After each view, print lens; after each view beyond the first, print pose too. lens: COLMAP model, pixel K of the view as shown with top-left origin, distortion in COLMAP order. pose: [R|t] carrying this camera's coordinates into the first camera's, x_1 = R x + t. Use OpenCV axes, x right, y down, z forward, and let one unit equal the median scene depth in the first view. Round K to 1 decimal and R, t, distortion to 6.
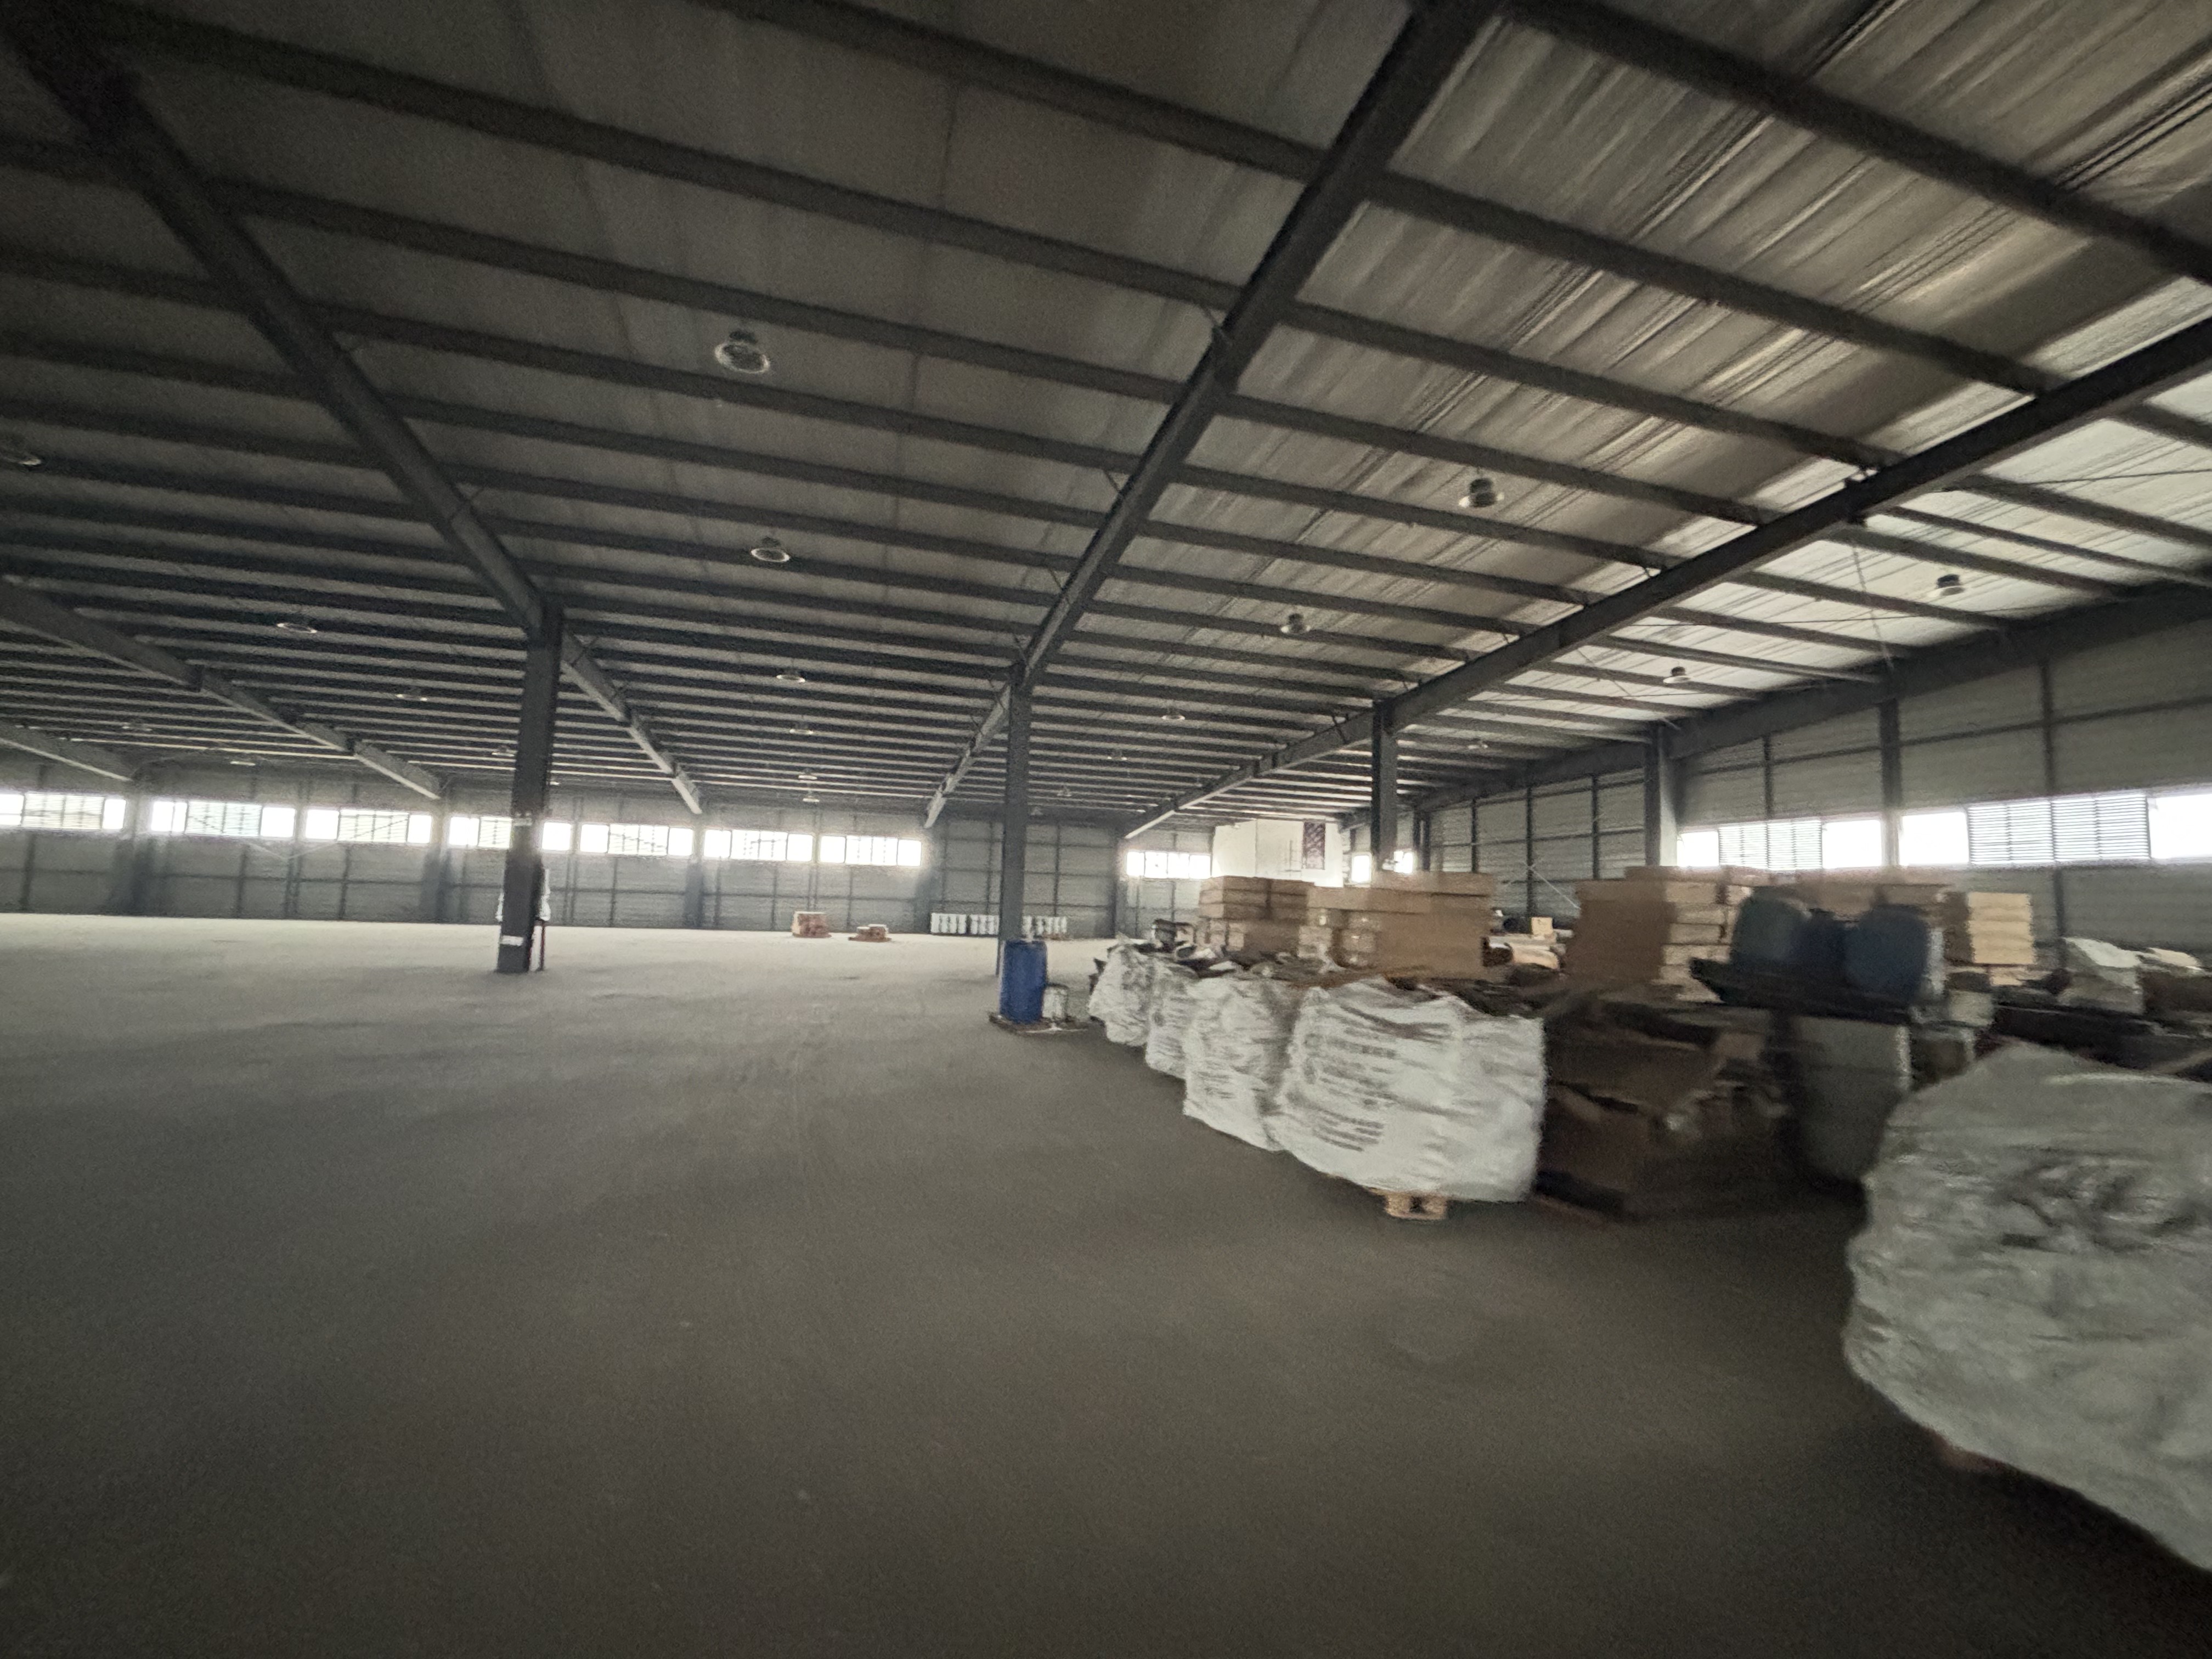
lens RADIAL K [[887.0, 0, 1106.0], [0, 887.0, 829.5], [0, 0, 1]] dist [-0.002284, -0.000472]
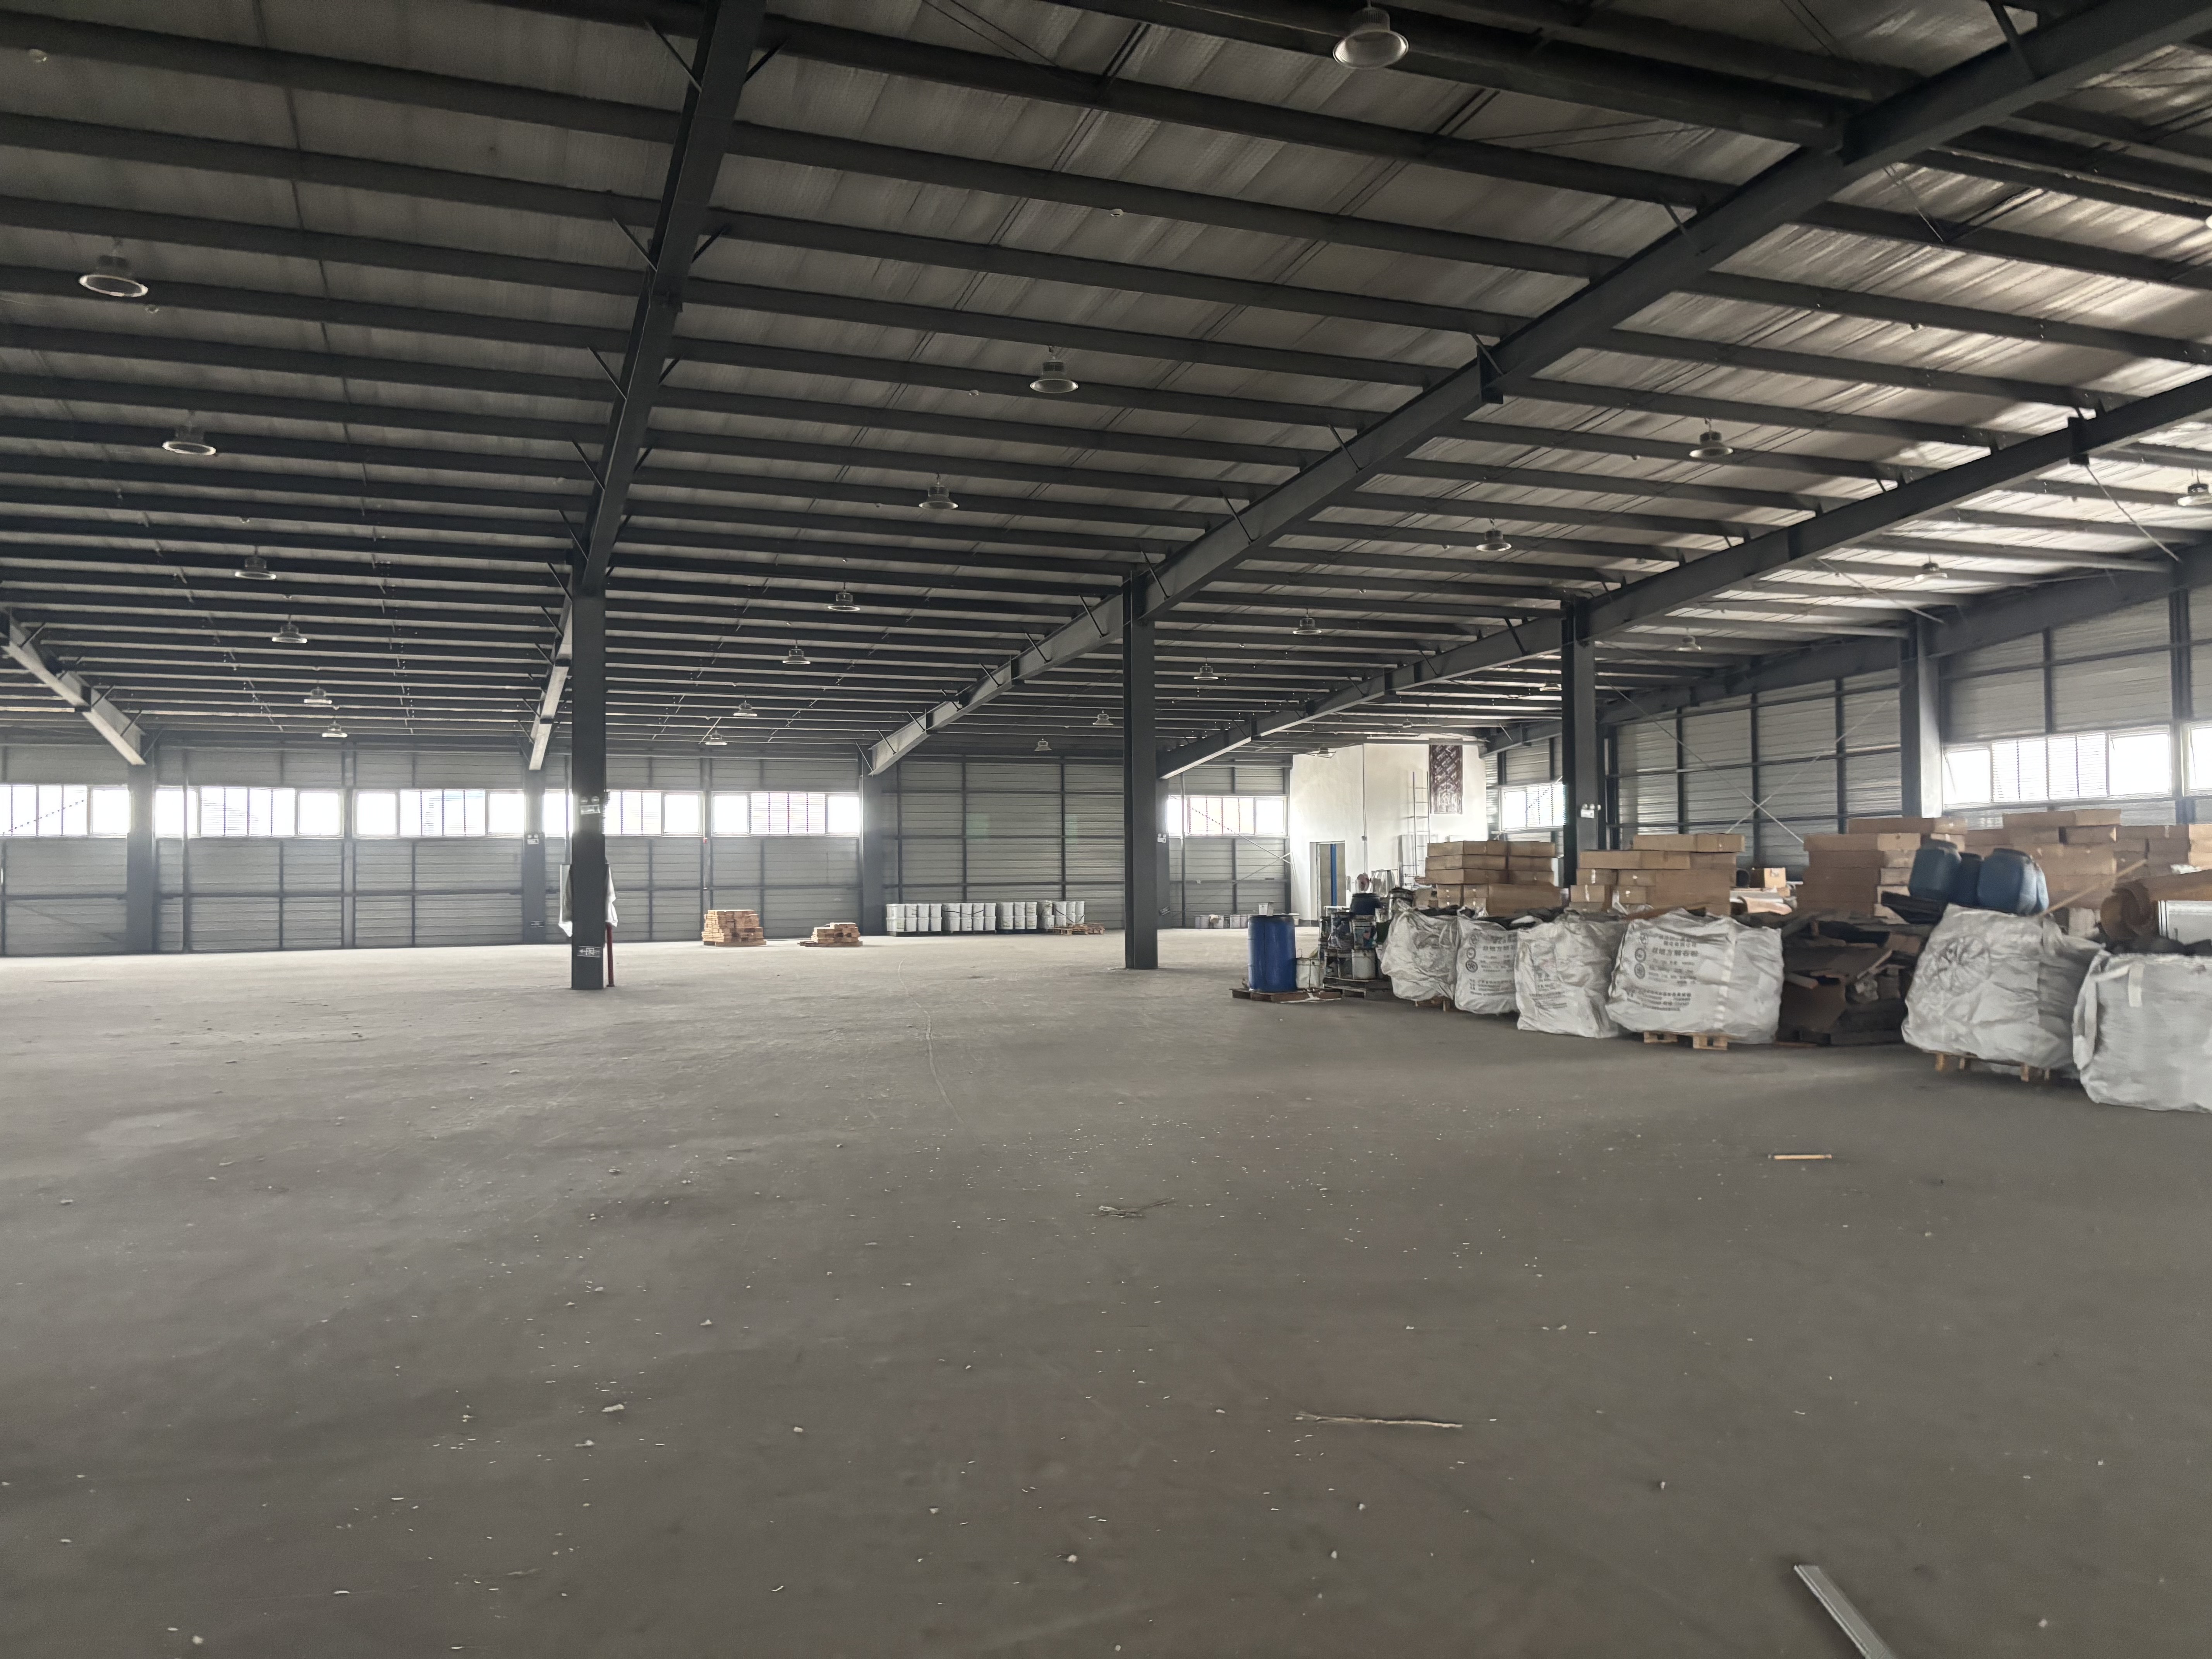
lens RADIAL K [[1645.6, 0, 1098.6], [0, 1645.6, 845.9], [0, 0, 1]] dist [0.011817, 0.010185]
pose [[0.996572, -0.044484, 0.069747, -0.229839], [0.039909, 0.997042, 0.065679, -0.045336], [-0.072462, -0.062670, 0.995400, -0.457533]]
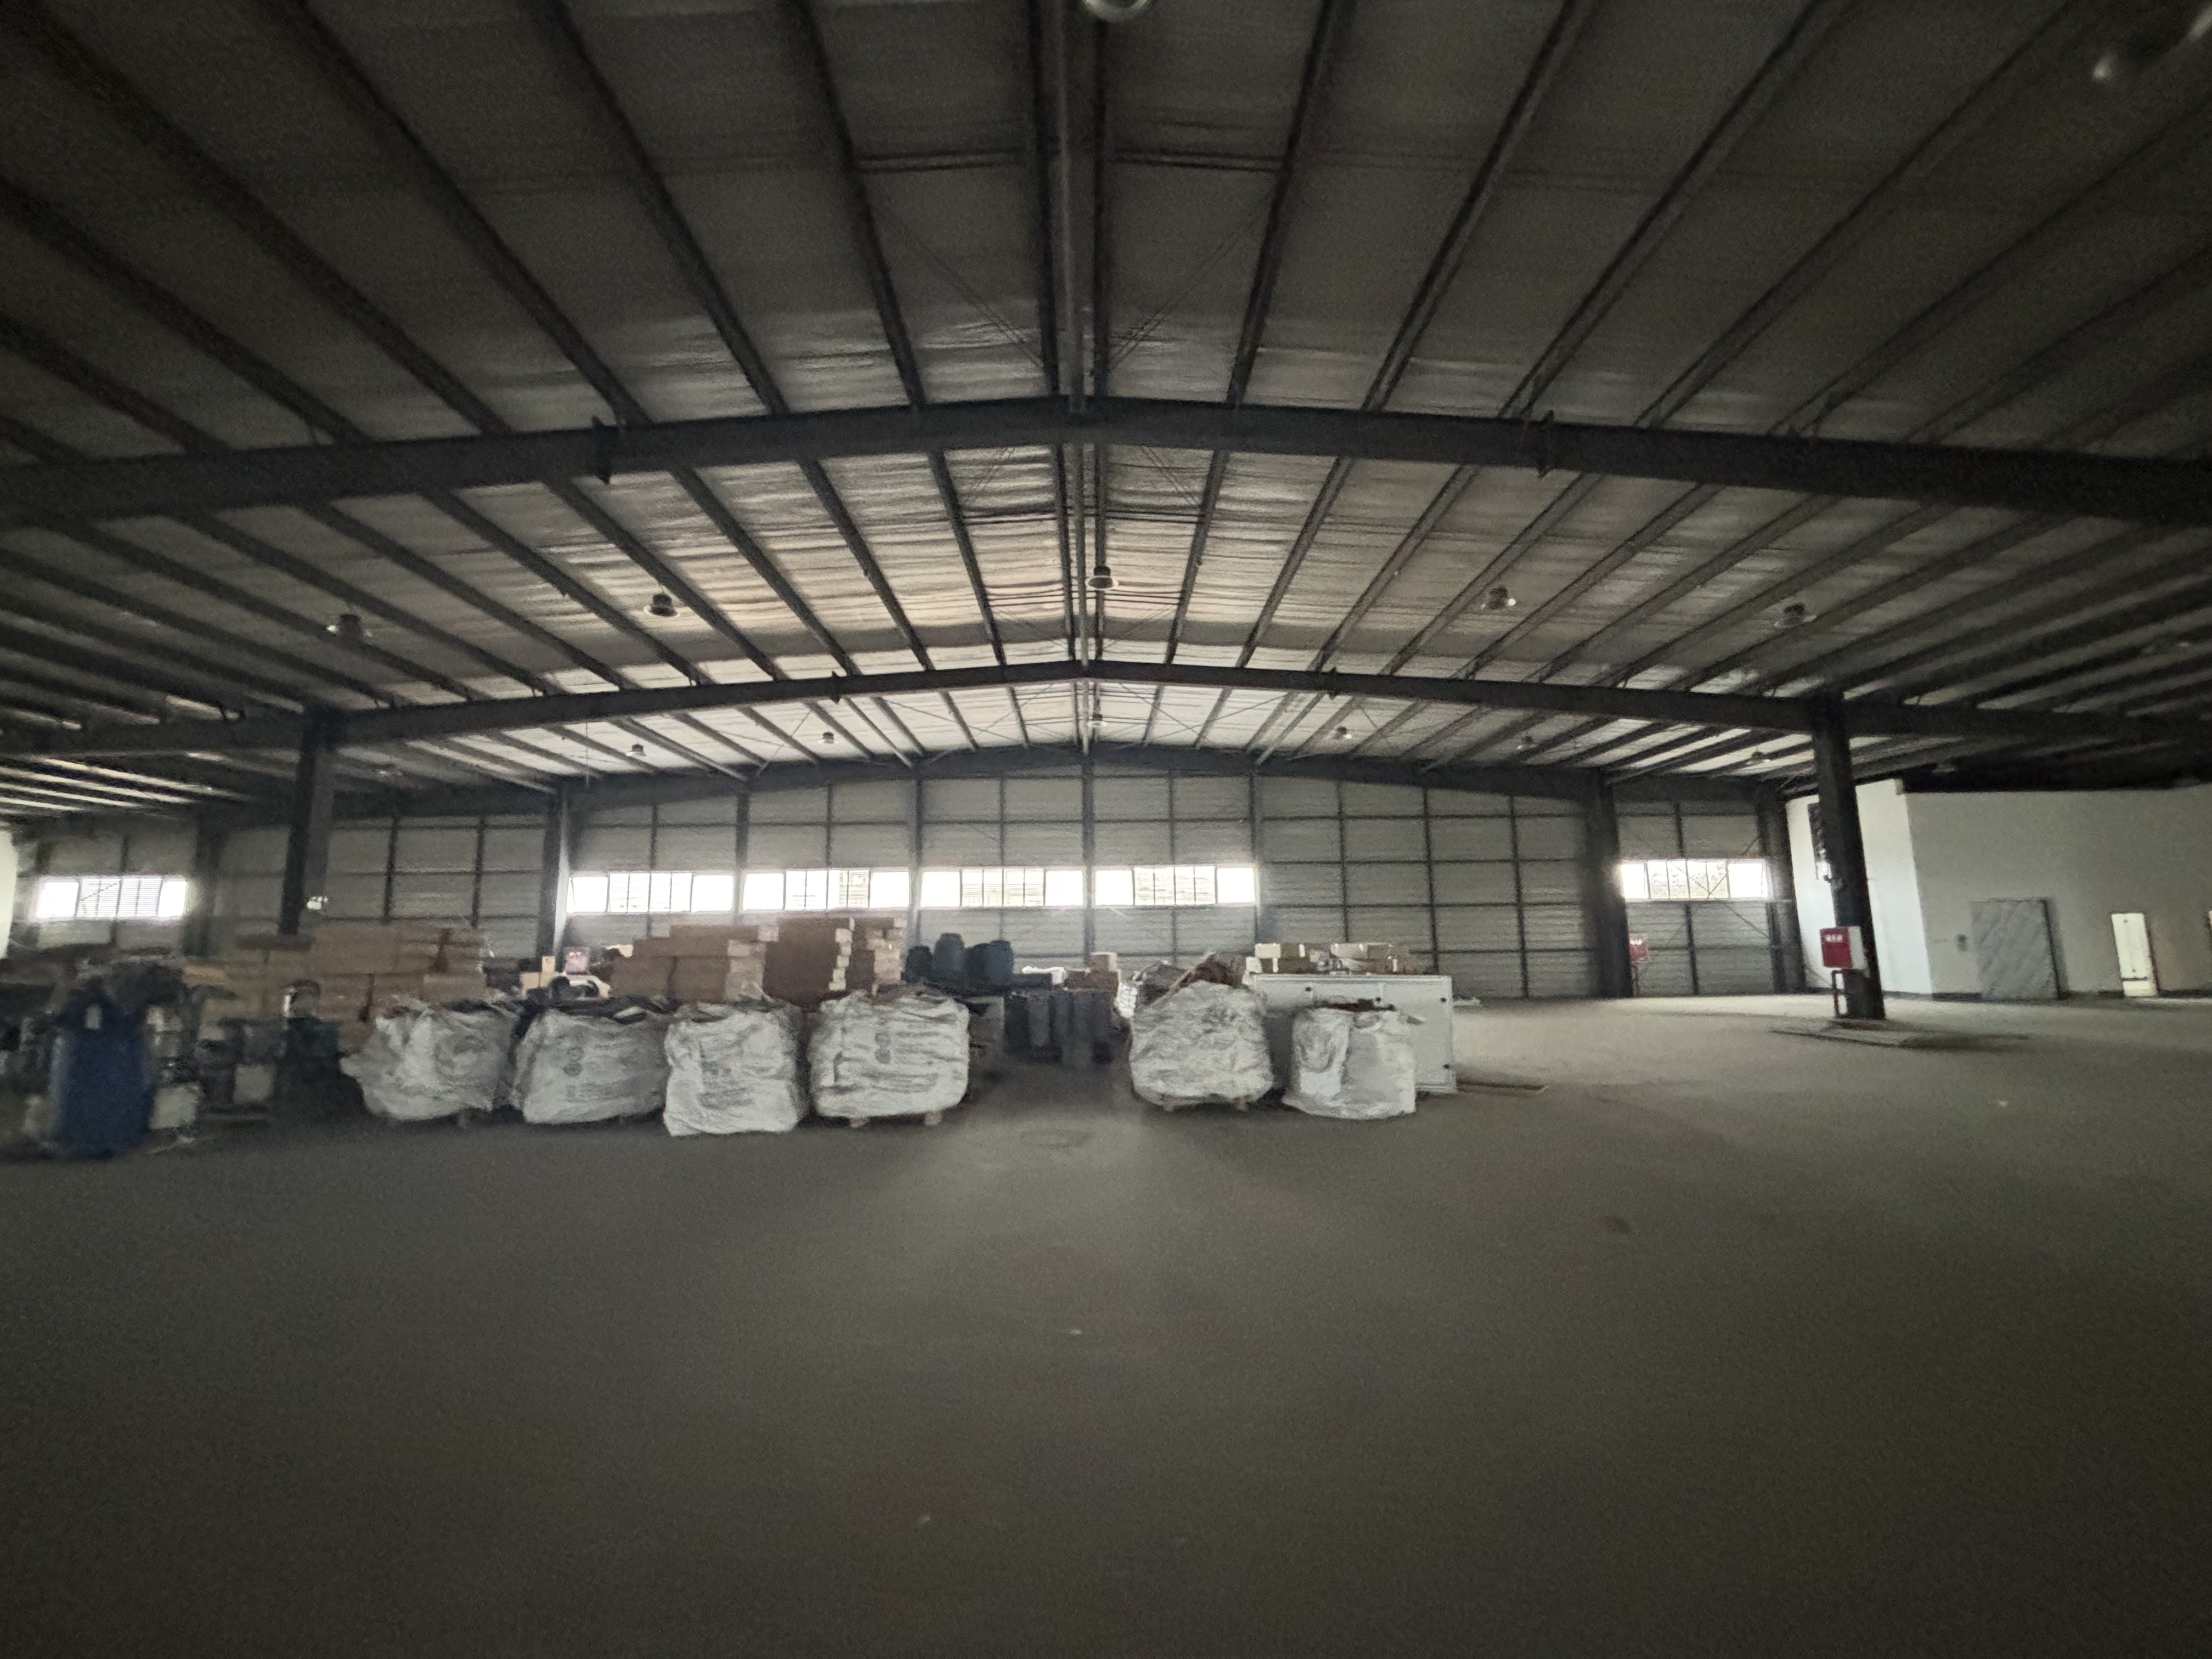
lens RADIAL K [[887.0, 0, 1106.0], [0, 887.0, 829.5], [0, 0, 1]] dist [-0.002284, -0.000472]
pose [[0.266093, 0.089763, 0.959759, -0.308148], [-0.057791, 0.995350, -0.077069, -0.009361], [-0.962213, -0.034958, 0.270043, 0.044929]]
